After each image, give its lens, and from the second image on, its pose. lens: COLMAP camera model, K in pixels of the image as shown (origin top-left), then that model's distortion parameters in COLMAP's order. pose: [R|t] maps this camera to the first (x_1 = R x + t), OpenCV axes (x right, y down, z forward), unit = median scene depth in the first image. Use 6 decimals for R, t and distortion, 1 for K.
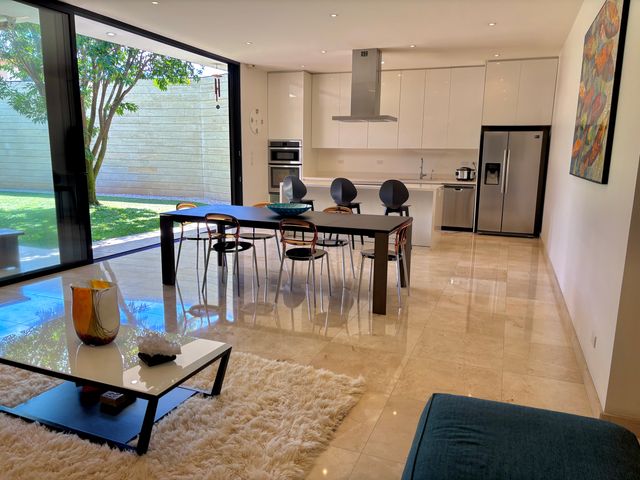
lens RADIAL K [[474.7, 0, 320.0], [0, 474.7, 240.0], [0, 0, 1]] dist [0.072221, -0.093360]
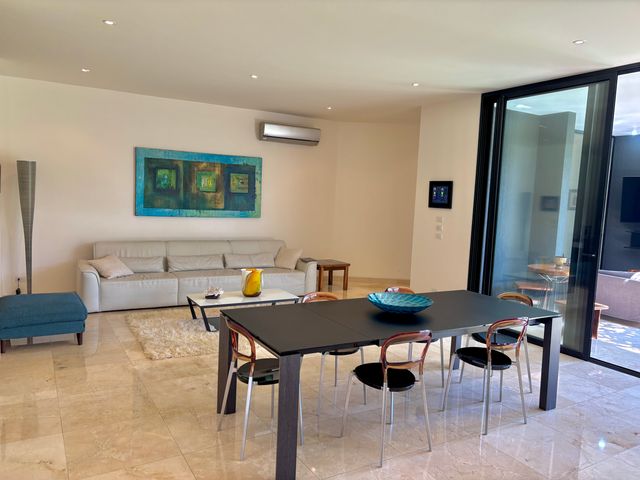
lens RADIAL K [[476.6, 0, 320.0], [0, 476.6, 240.0], [0, 0, 1]] dist [0.005678, 0.001839]
pose [[-0.605178, 0.021905, -0.795788, 0.823014], [-0.189744, 0.966844, 0.170909, -0.364616], [0.773147, 0.254427, -0.580957, 1.872776]]
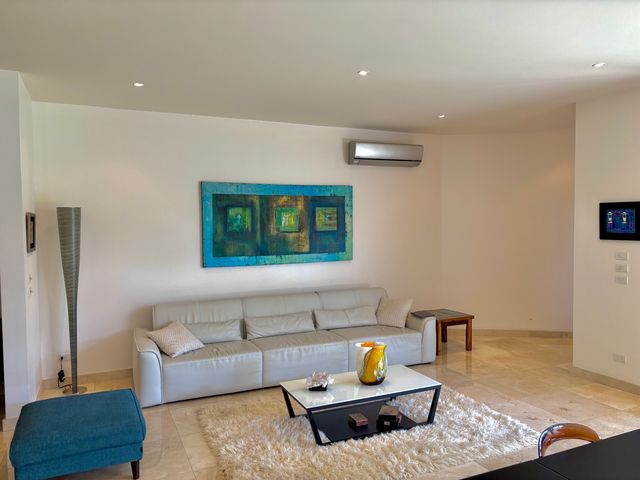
lens RADIAL K [[474.7, 0, 320.0], [0, 474.7, 240.0], [0, 0, 1]] dist [0.072221, -0.093360]
pose [[-0.684504, 0.008996, -0.728954, 0.572269], [-0.129134, 0.982615, 0.133385, -0.323595], [0.717481, 0.185435, -0.671442, 1.386072]]
